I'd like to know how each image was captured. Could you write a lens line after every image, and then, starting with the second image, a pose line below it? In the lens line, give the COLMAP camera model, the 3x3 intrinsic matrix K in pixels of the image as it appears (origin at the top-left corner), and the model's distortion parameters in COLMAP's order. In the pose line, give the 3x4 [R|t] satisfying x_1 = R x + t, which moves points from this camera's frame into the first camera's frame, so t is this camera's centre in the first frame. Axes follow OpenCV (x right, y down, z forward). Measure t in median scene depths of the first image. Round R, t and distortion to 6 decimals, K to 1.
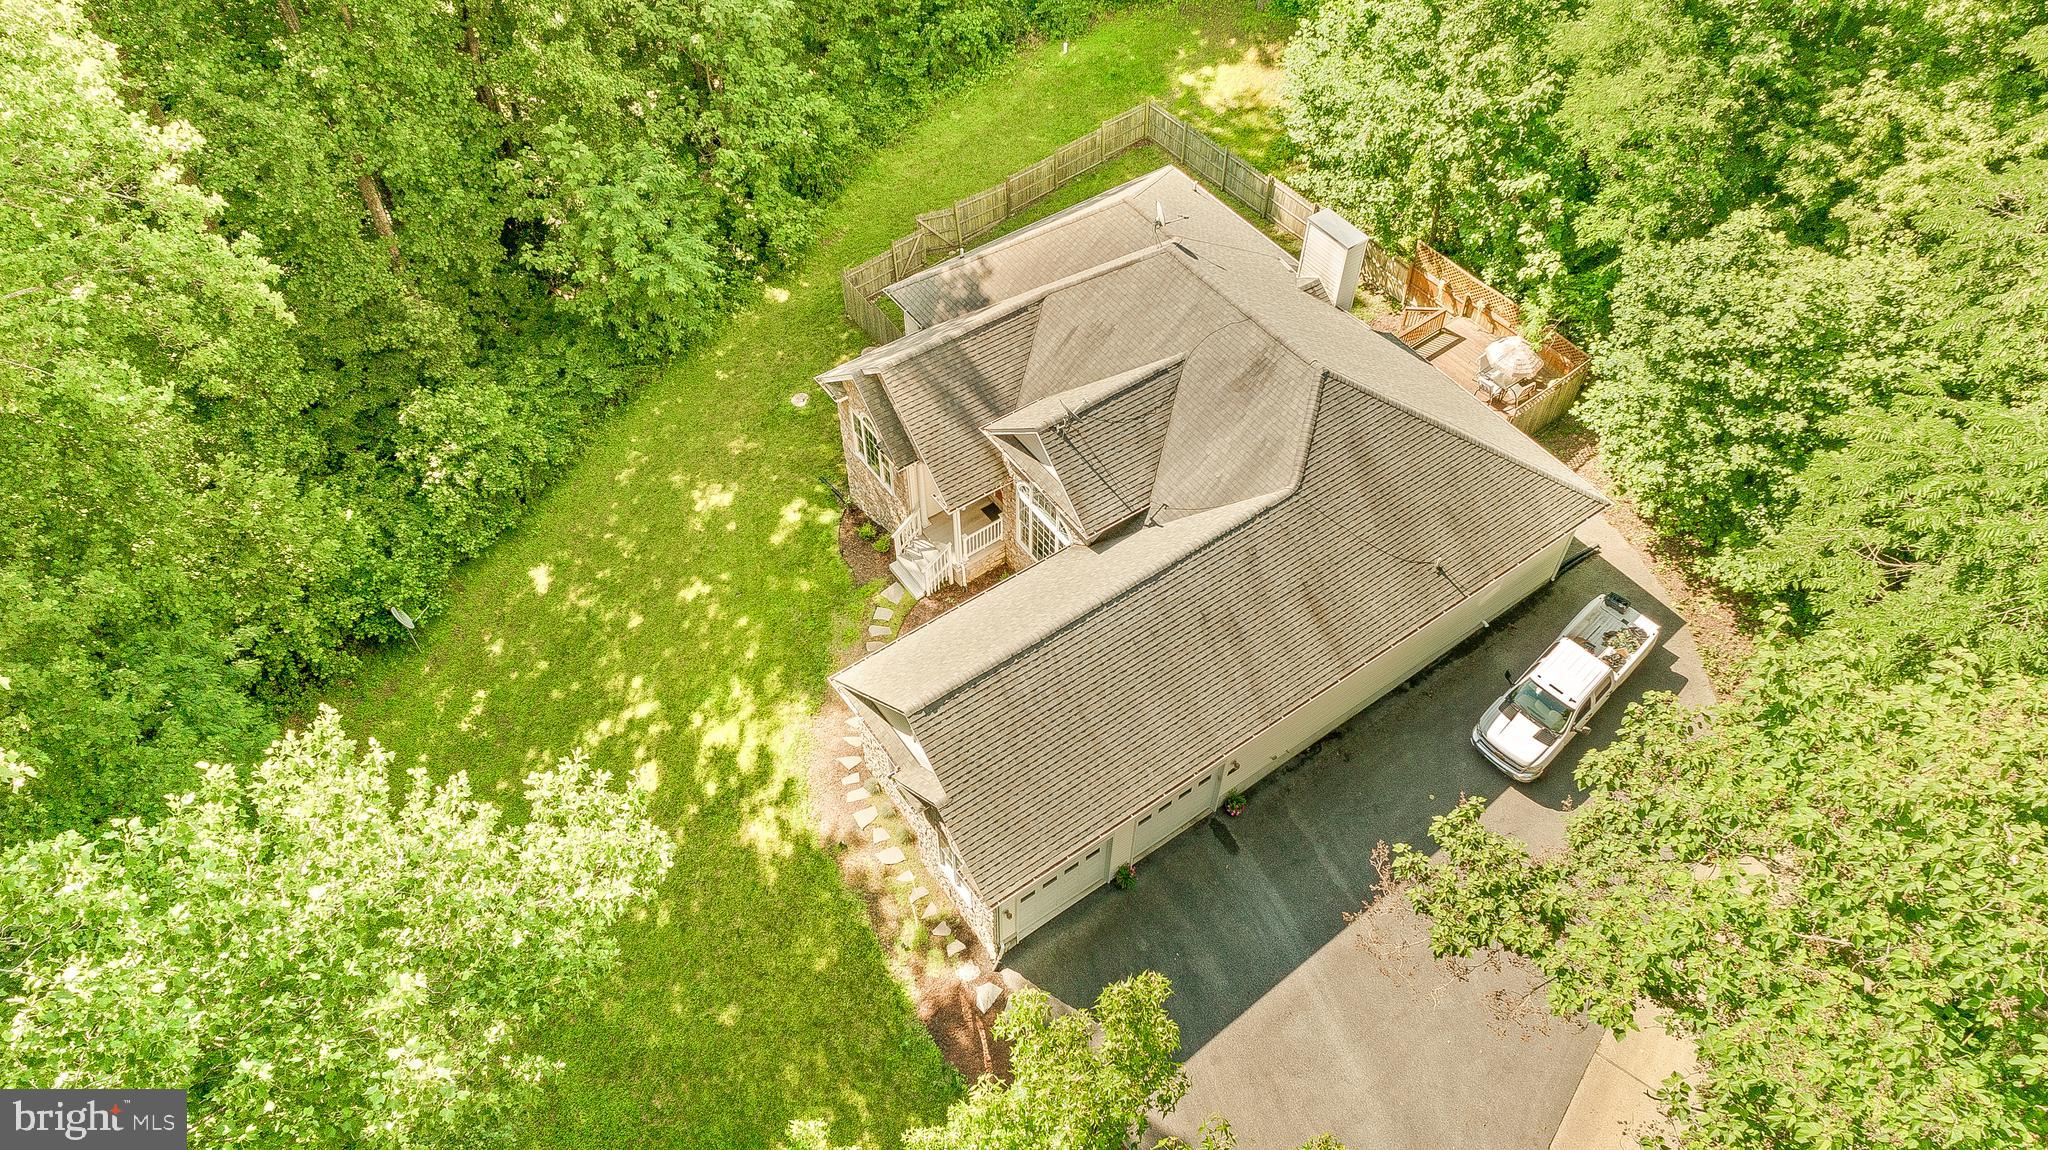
lens RADIAL K [[1393.8, 0, 1024.8], [0, 1393.8, 576.9], [0, 0, 1]] dist [0.038875, 0.000646]
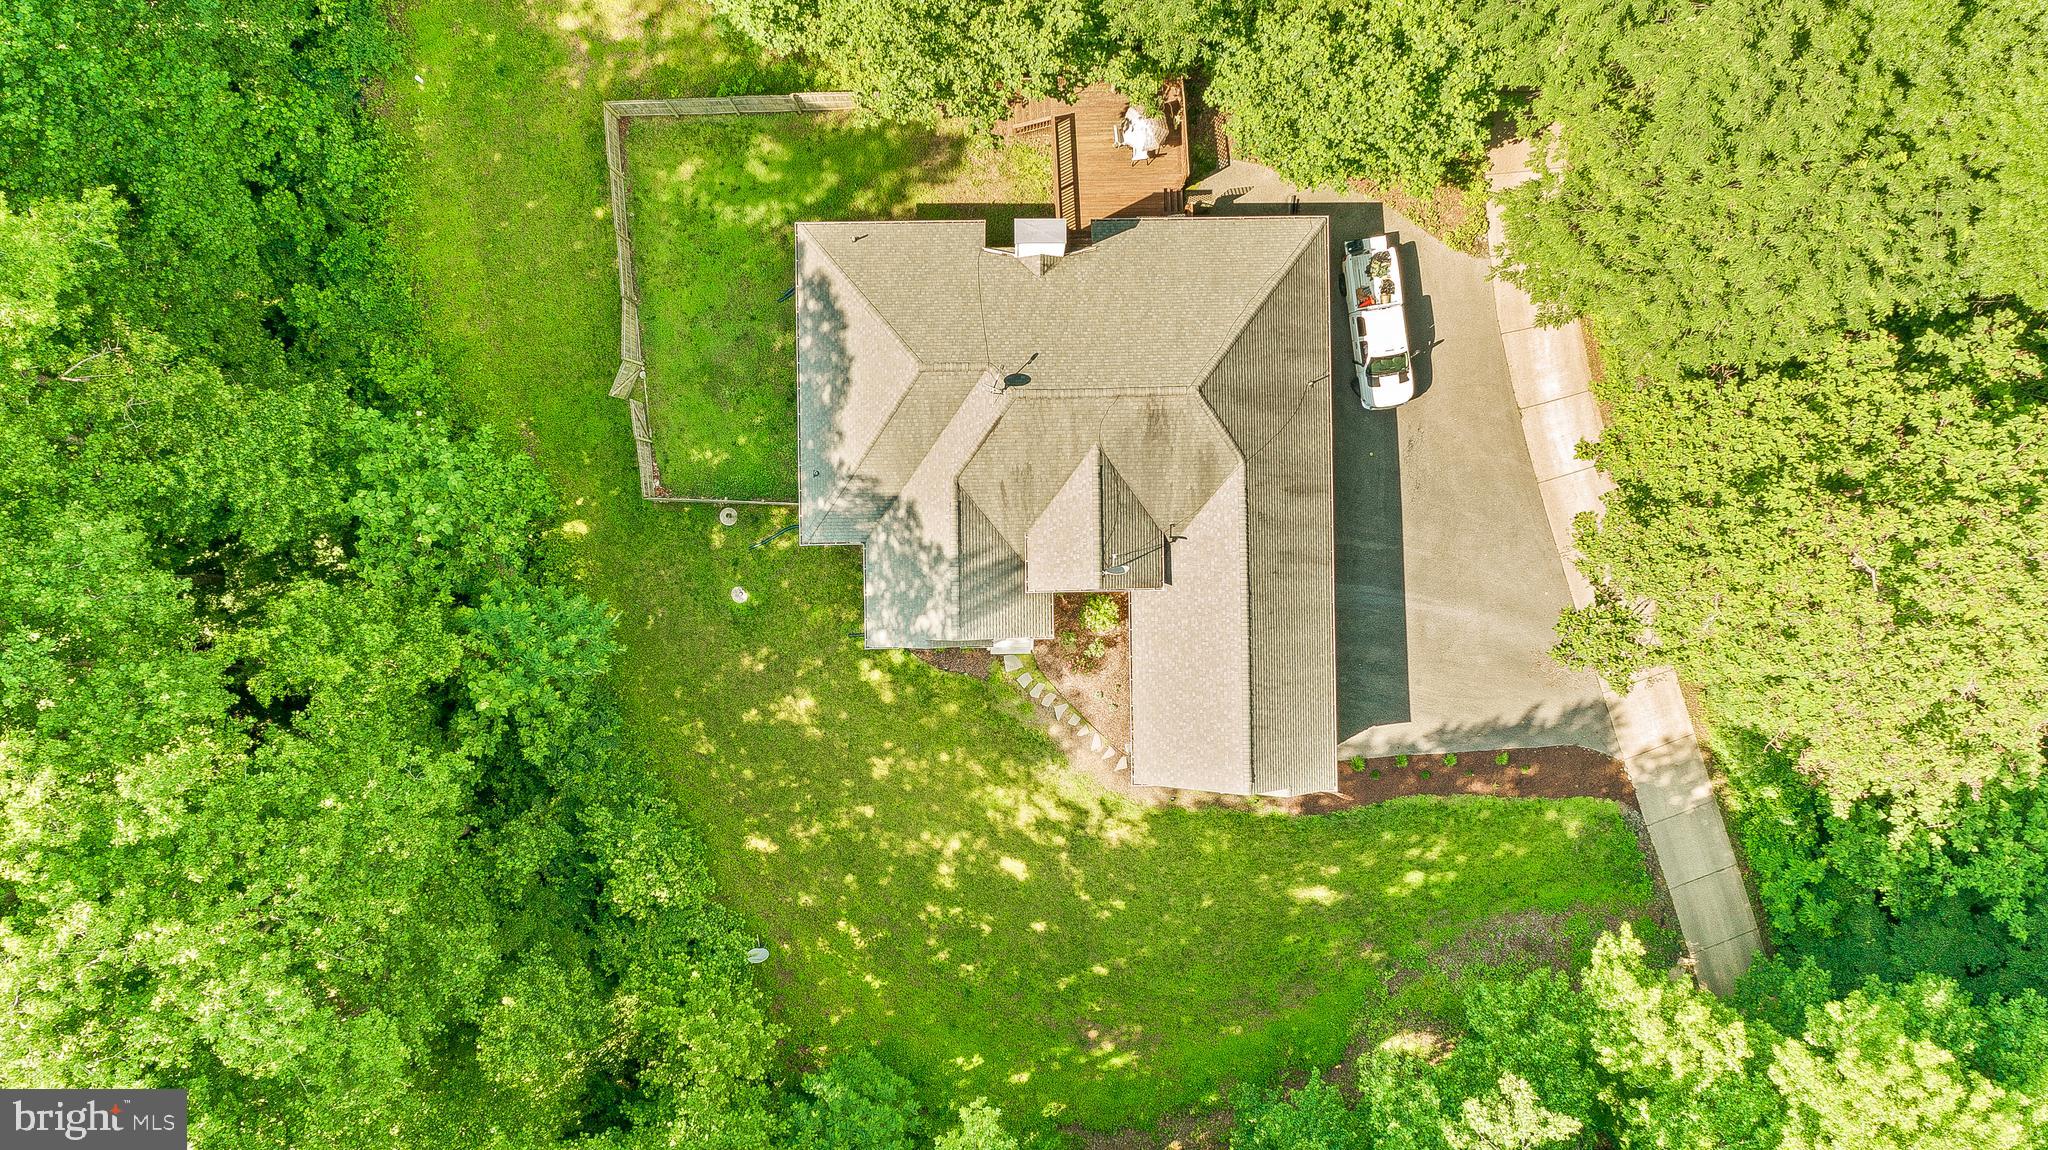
lens RADIAL K [[1393.8, 0, 1019.6], [0, 1393.8, 574.5], [0, 0, 1]] dist [0.038875, 0.000646]
pose [[0.567392, -0.823431, -0.005211, -0.015462], [0.638347, 0.435843, 0.634472, -0.974880], [-0.520173, -0.363321, 0.772928, 0.012693]]
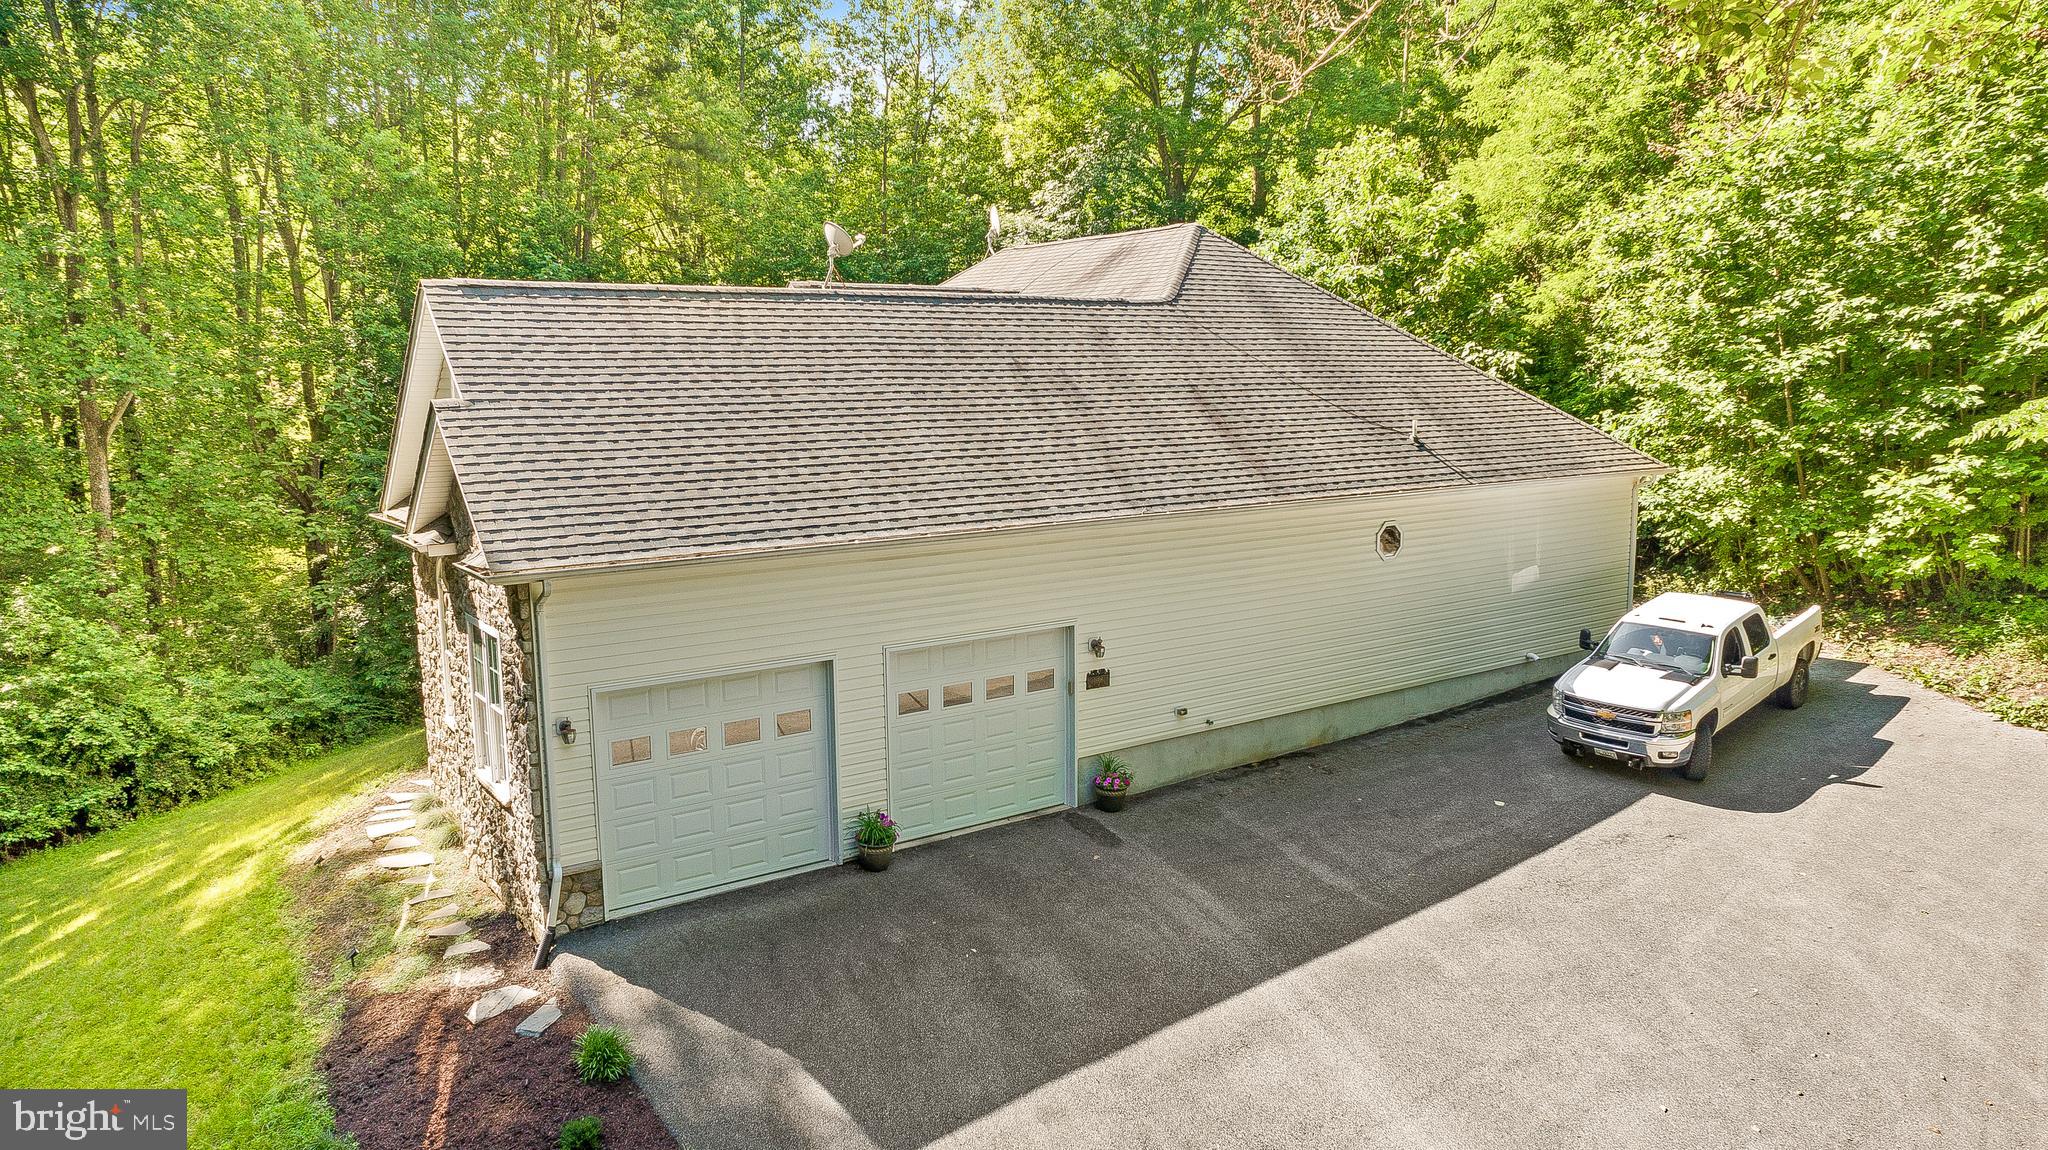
lens RADIAL K [[1393.8, 0, 1026.6], [0, 1393.8, 573.5], [0, 0, 1]] dist [0.038875, 0.000646]
pose [[0.999923, -0.012321, -0.001363, 0.121249], [0.008208, 0.740423, -0.672091, 0.449983], [0.009290, 0.672028, 0.740467, 0.573486]]
